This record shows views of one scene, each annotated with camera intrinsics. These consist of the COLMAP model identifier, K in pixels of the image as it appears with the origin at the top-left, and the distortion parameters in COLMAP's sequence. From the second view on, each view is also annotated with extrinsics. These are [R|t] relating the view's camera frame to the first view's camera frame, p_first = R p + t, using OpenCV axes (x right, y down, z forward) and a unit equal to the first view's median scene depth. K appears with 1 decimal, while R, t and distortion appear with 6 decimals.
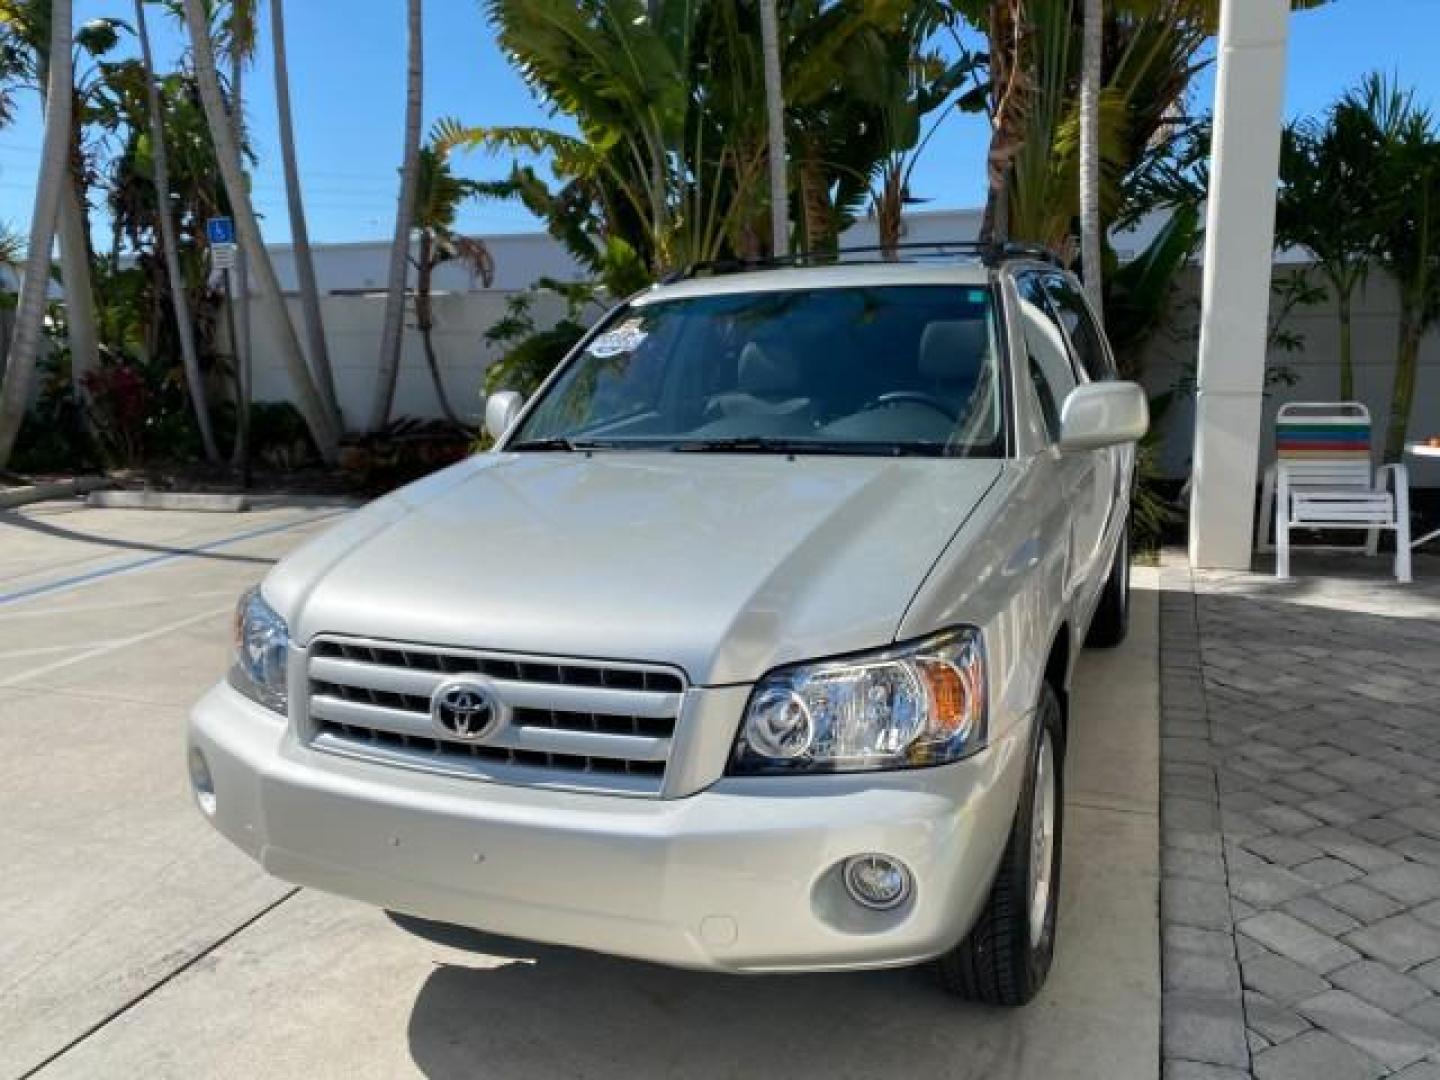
lens RADIAL K [[1109.4, 0, 715.1], [0, 1109.4, 536.5], [0, 0, 1]] dist [0.019520, -0.019391]
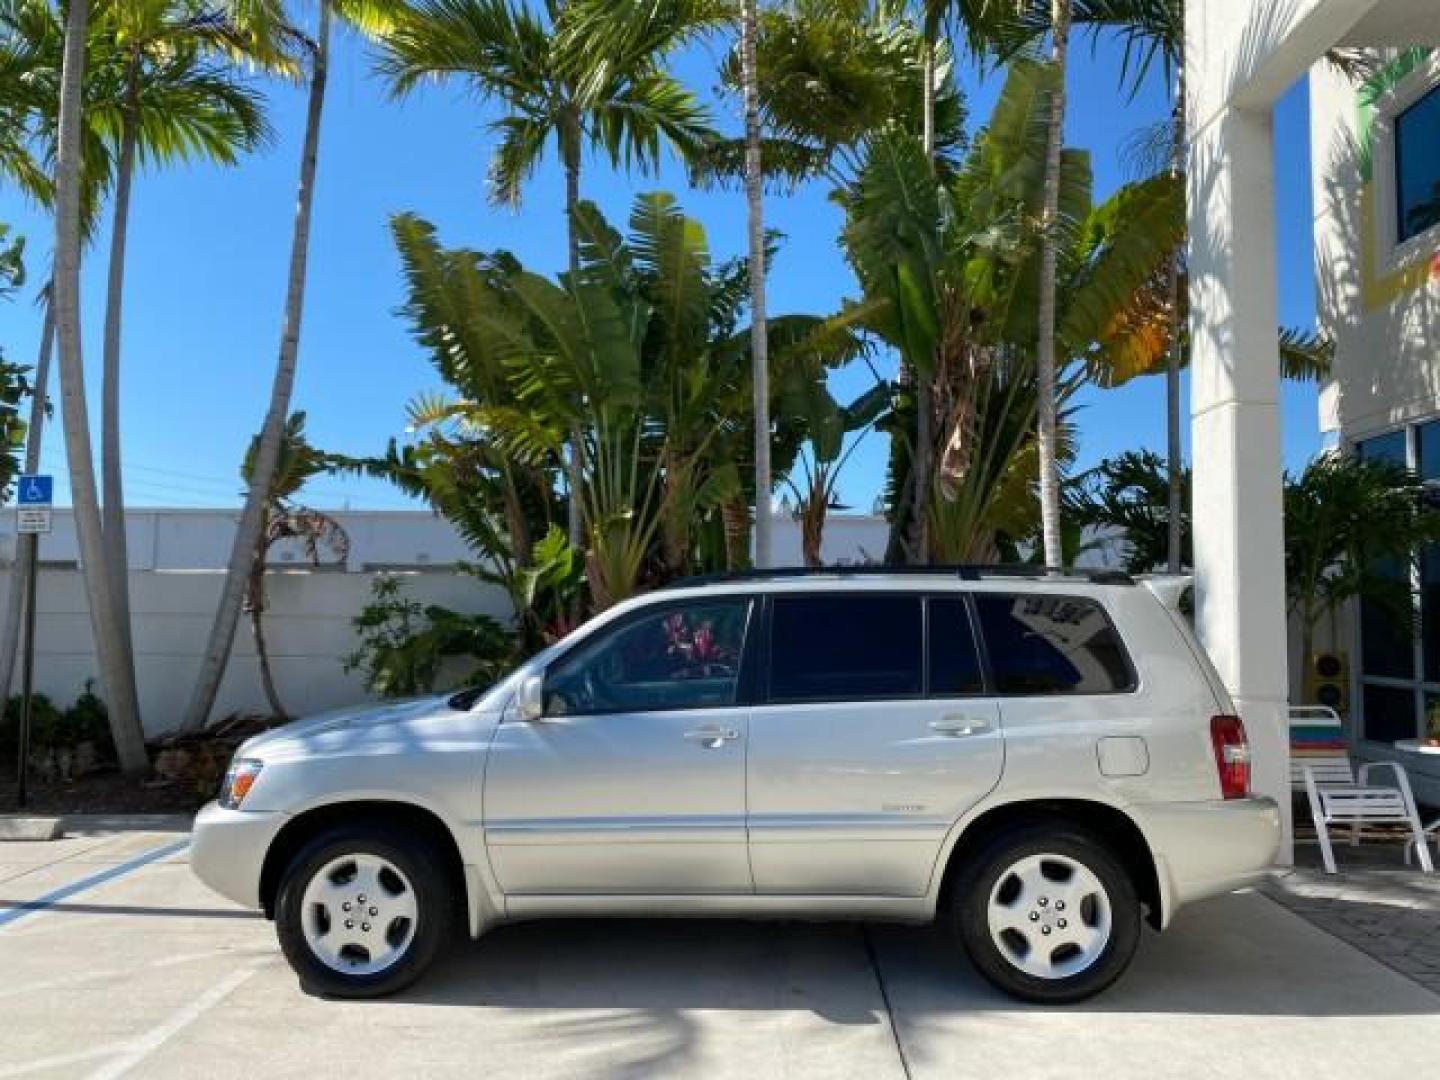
lens RADIAL K [[1109.4, 0, 711.5], [0, 1109.4, 532.8], [0, 0, 1]] dist [0.019520, -0.019391]
pose [[0.943328, 0.054490, 0.327357, -0.280332], [0.032688, 0.966375, -0.255052, -0.016484], [-0.330248, 0.251299, 0.909827, 0.097790]]
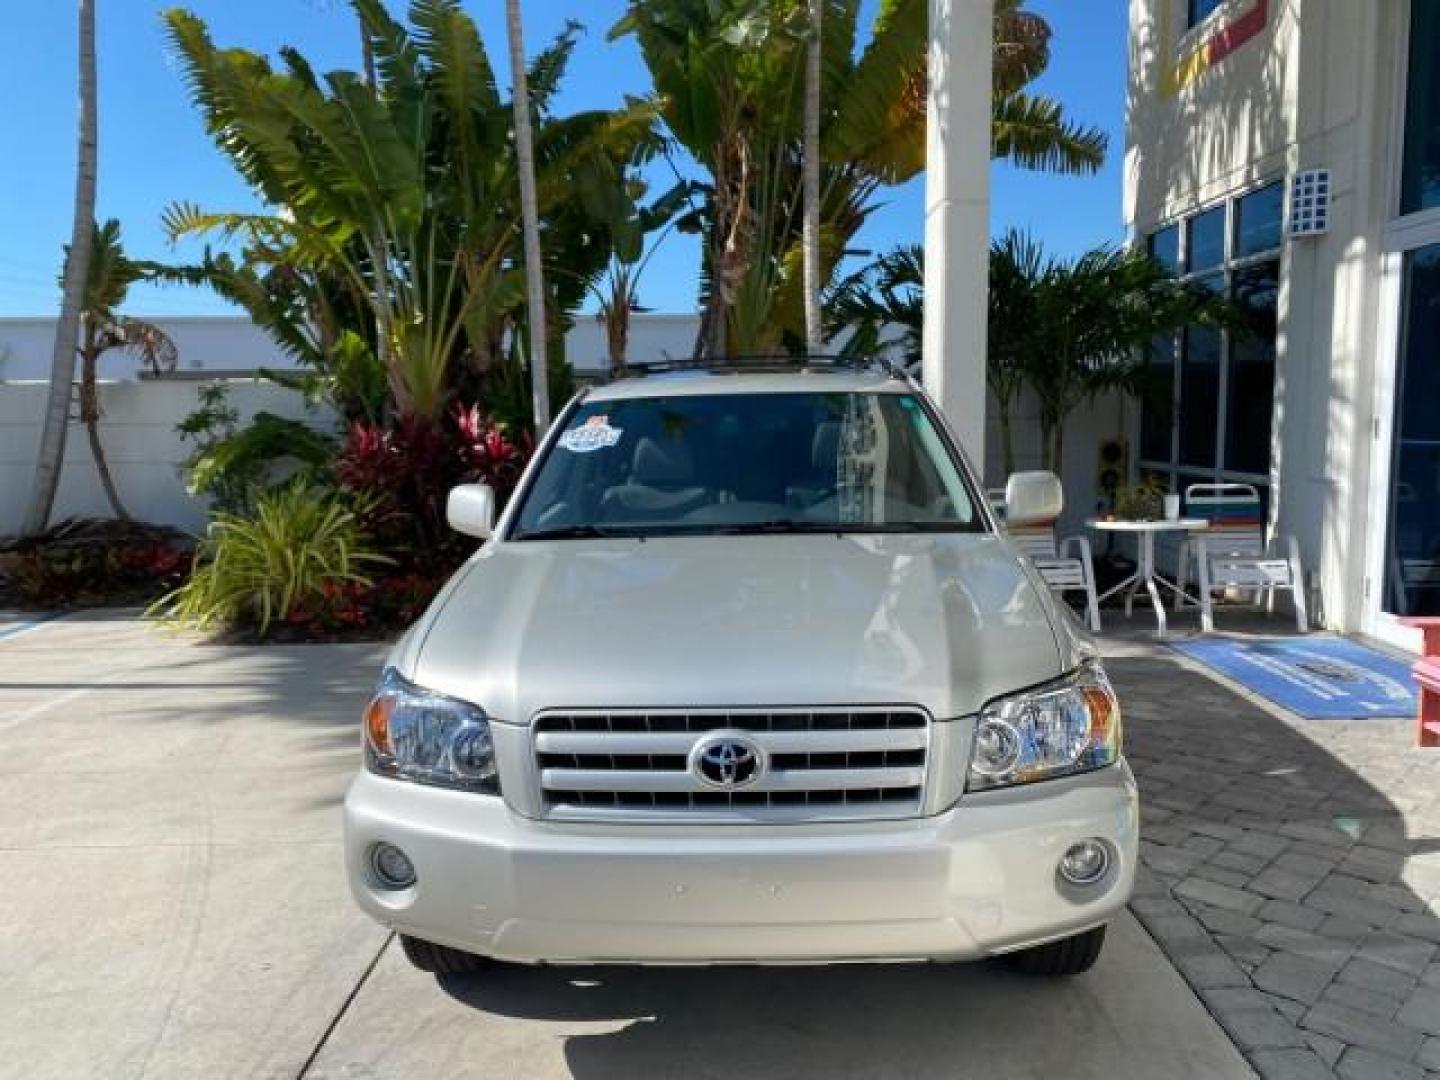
lens RADIAL K [[1109.4, 0, 716.2], [0, 1109.4, 538.3], [0, 0, 1]] dist [0.019520, -0.019391]
pose [[0.935370, -0.026890, 0.352646, -0.141550], [0.055832, 0.995830, -0.072155, 0.002444], [-0.349235, 0.087180, 0.932971, -0.013776]]
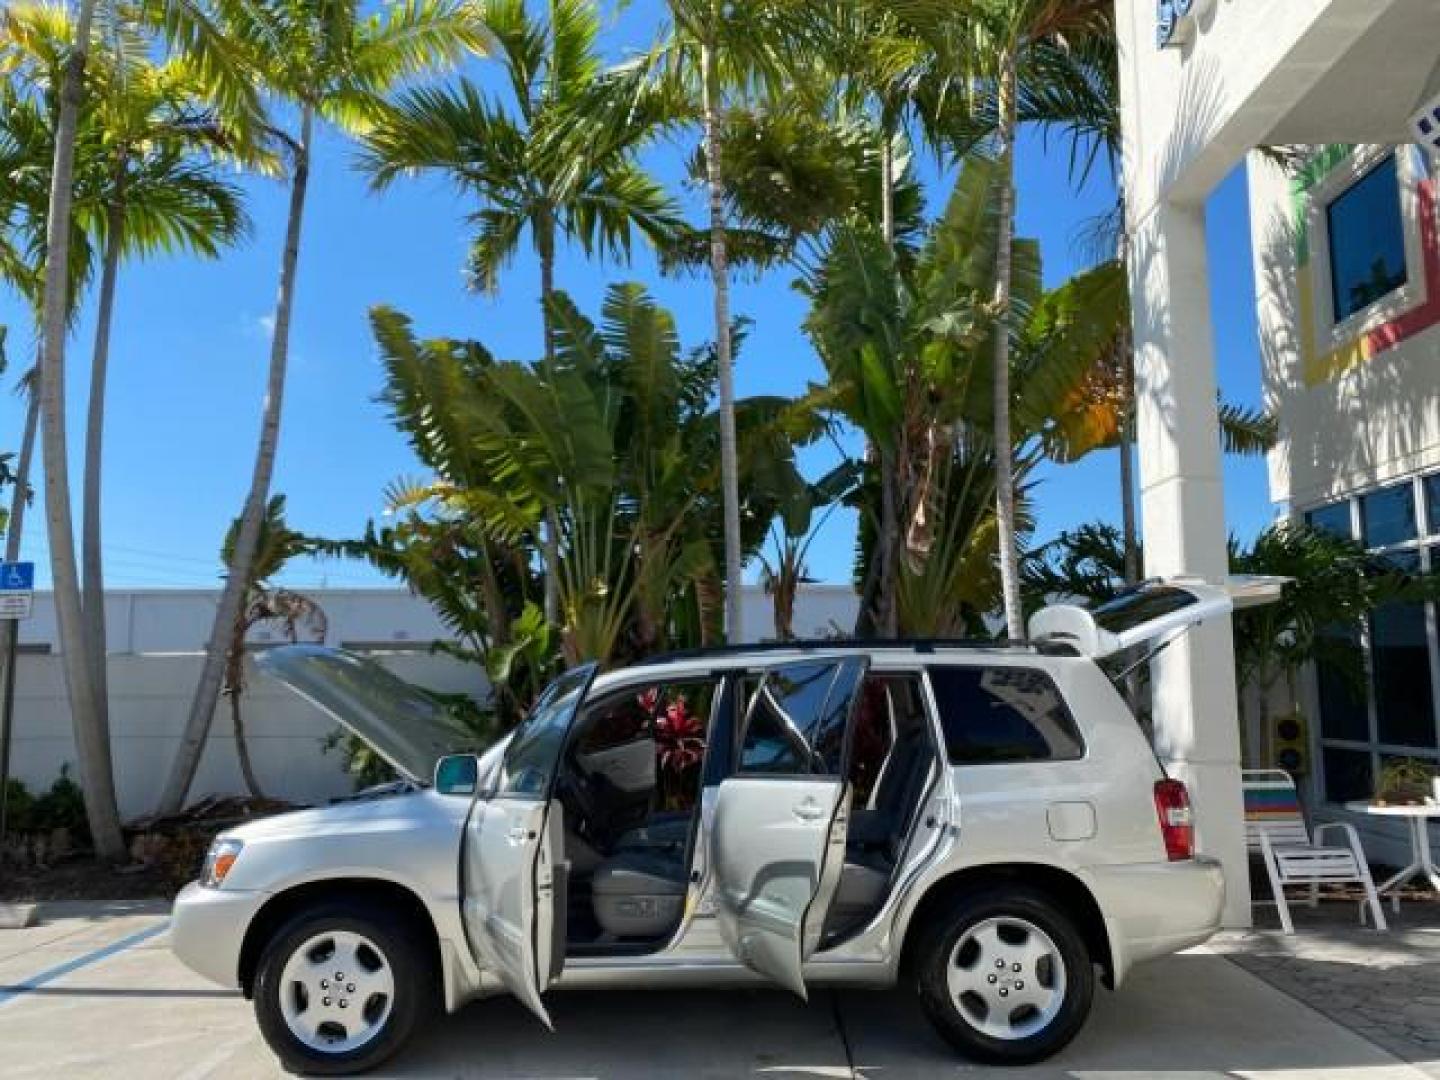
lens RADIAL K [[1109.4, 0, 714.3], [0, 1109.4, 538.1], [0, 0, 1]] dist [0.019520, -0.019391]
pose [[0.937341, 0.061418, 0.342958, -0.282243], [0.051849, 0.948790, -0.311622, -0.012709], [-0.344534, 0.309878, 0.886156, 0.070496]]
